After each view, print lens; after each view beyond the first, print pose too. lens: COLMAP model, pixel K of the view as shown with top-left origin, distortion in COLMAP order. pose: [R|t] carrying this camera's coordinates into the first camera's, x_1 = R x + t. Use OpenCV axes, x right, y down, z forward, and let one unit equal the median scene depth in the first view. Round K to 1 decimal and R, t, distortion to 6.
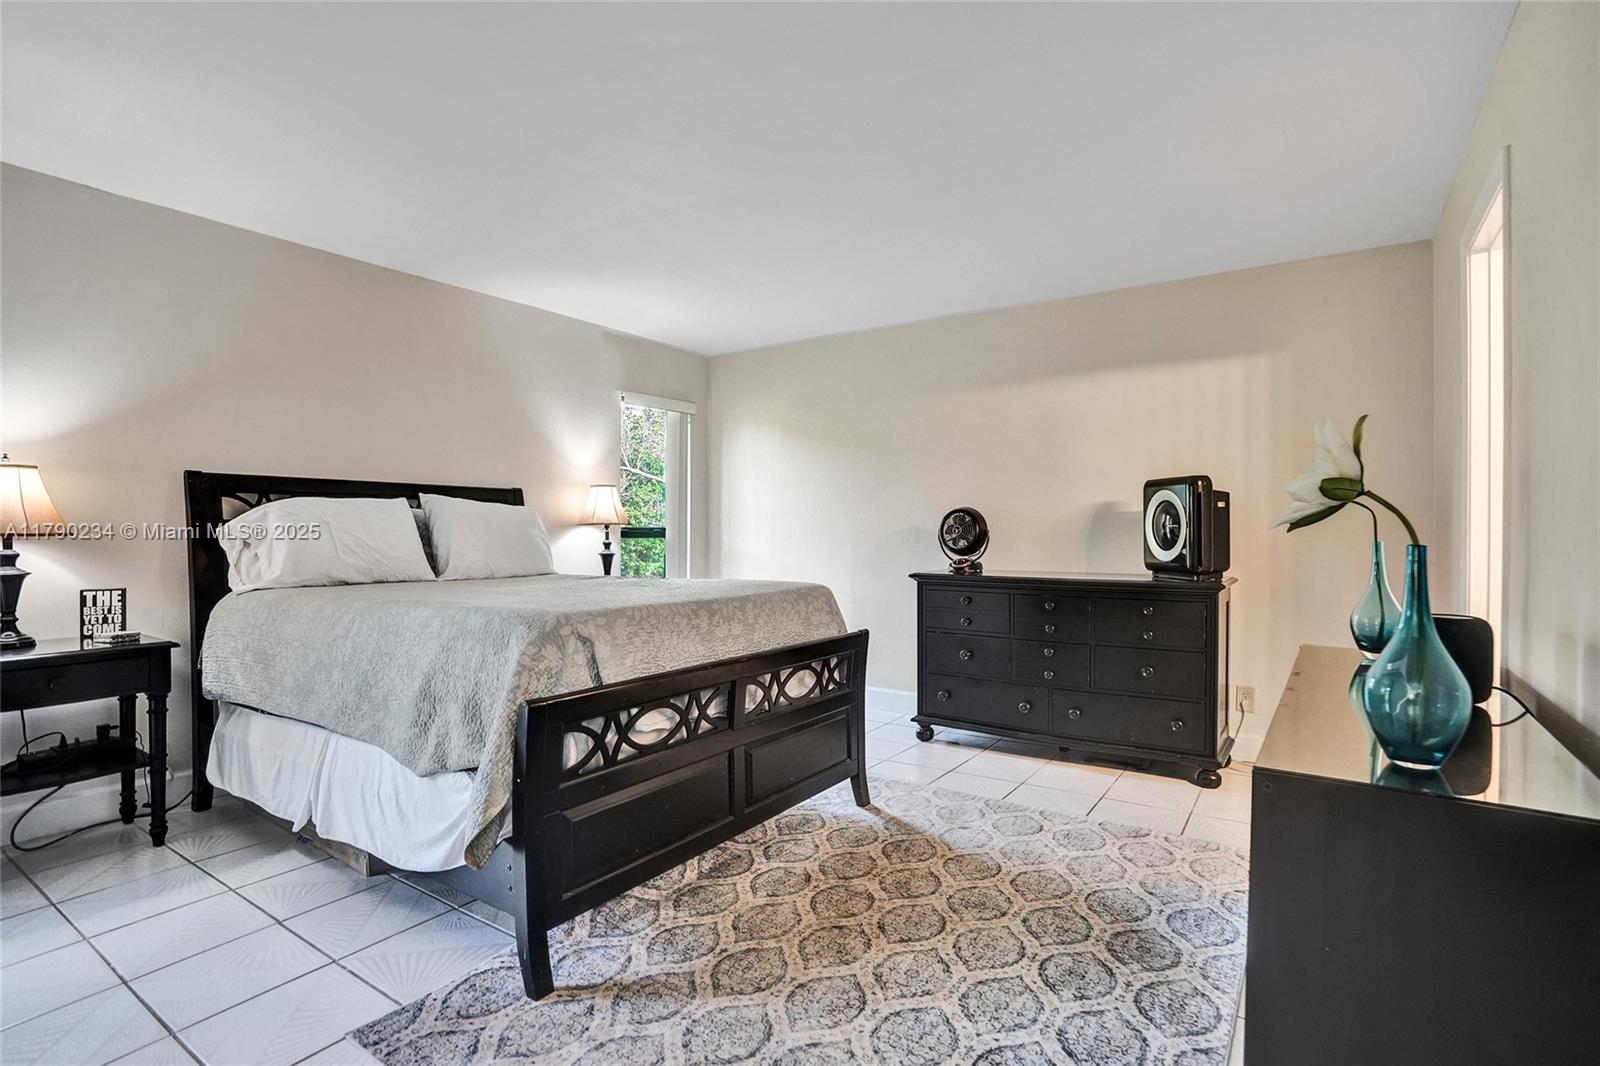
lens RADIAL K [[764.3, 0, 819.4], [0, 764.3, 531.7], [0, 0, 1]] dist [-0.061338, 0.026866]
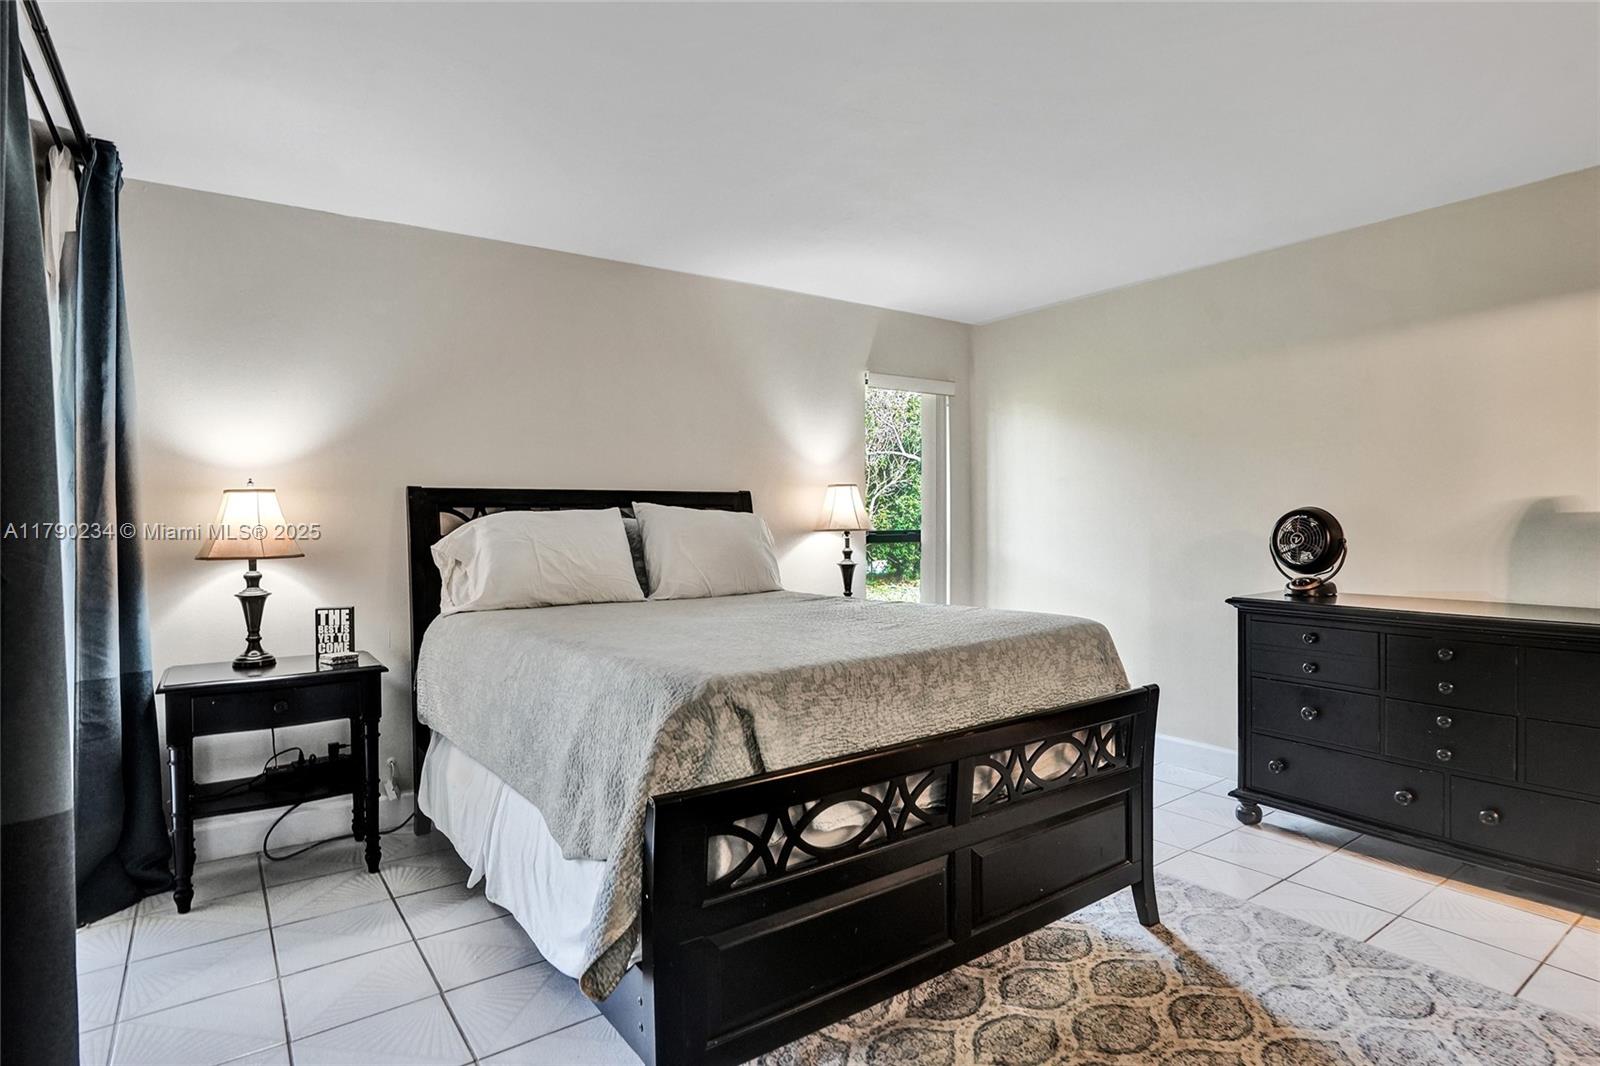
lens RADIAL K [[847.8, 0, 824.4], [0, 847.8, 518.0], [0, 0, 1]] dist [-0.066406, 0.029251]
pose [[0.939482, -0.005726, -0.342551, 0.044985], [0.005204, 0.999983, -0.002443, -0.036669], [0.342559, 0.000512, 0.939496, 0.156094]]
